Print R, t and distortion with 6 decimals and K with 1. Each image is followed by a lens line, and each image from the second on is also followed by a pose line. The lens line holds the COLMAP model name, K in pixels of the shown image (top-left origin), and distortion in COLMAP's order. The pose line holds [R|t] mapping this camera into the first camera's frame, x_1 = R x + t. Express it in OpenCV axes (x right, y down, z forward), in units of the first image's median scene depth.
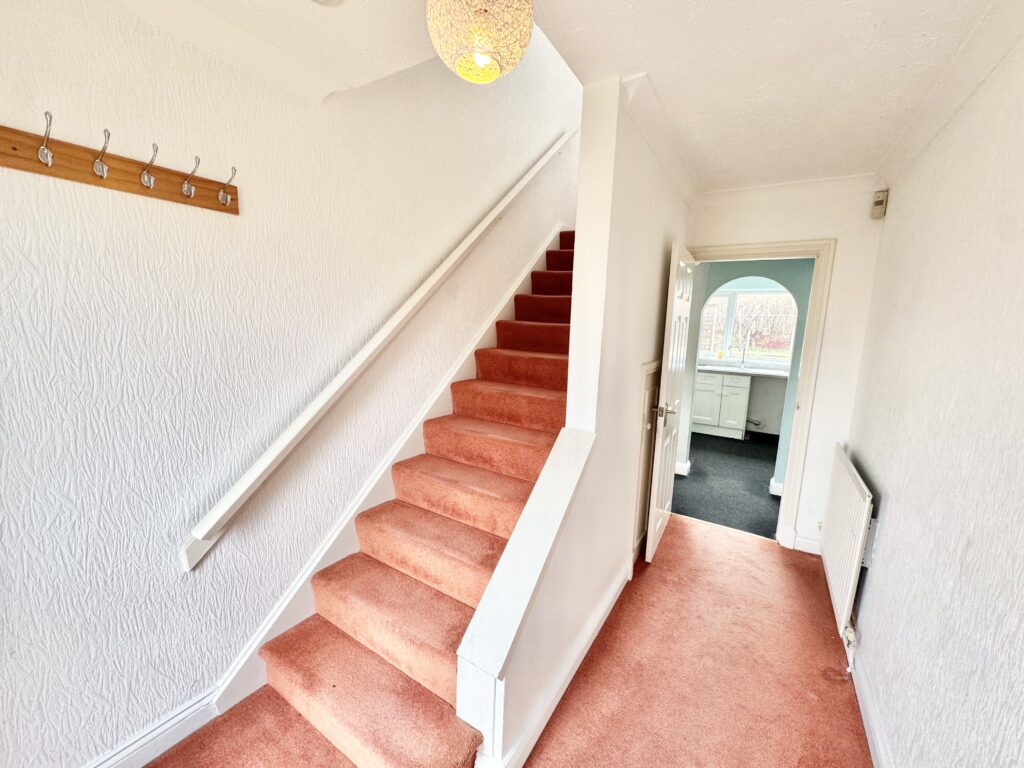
lens RADIAL K [[410.7, 0, 511.4], [0, 410.7, 384.0], [0, 0, 1]] dist [0.003308, -0.000033]
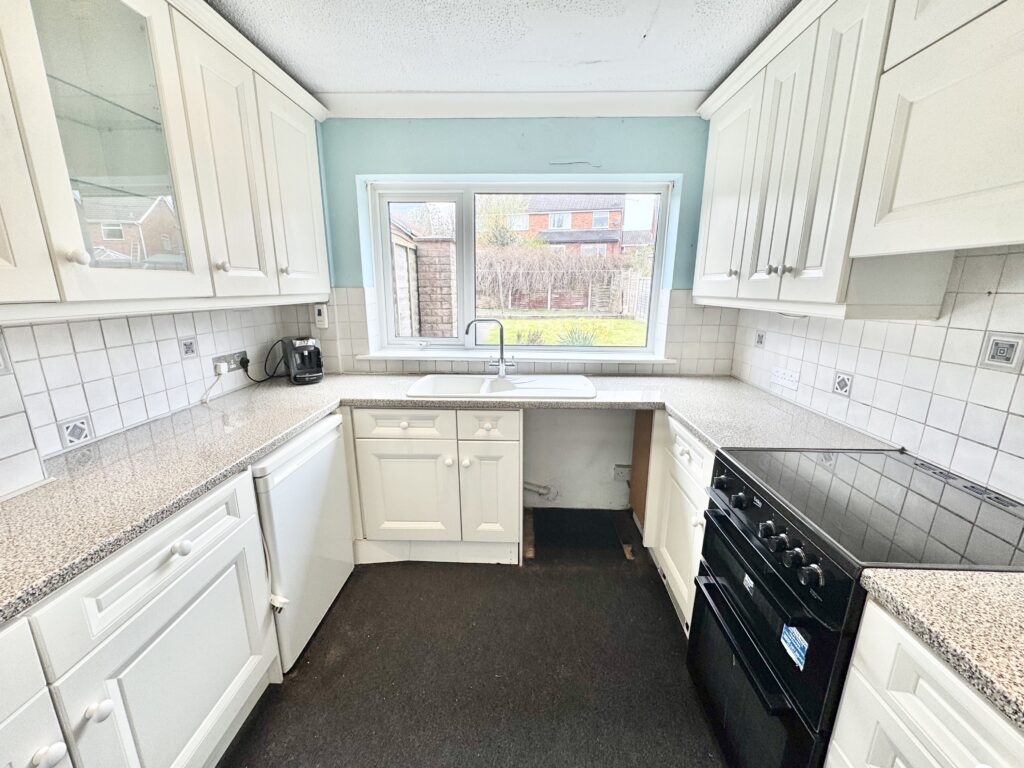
lens RADIAL K [[410.7, 0, 511.4], [0, 410.7, 385.4], [0, 0, 1]] dist [0.003308, -0.000033]
pose [[0.865526, -0.144494, 0.479568, 0.375535], [0.102740, 0.988342, 0.112363, -0.072517], [-0.490213, -0.047982, 0.870281, 0.645755]]
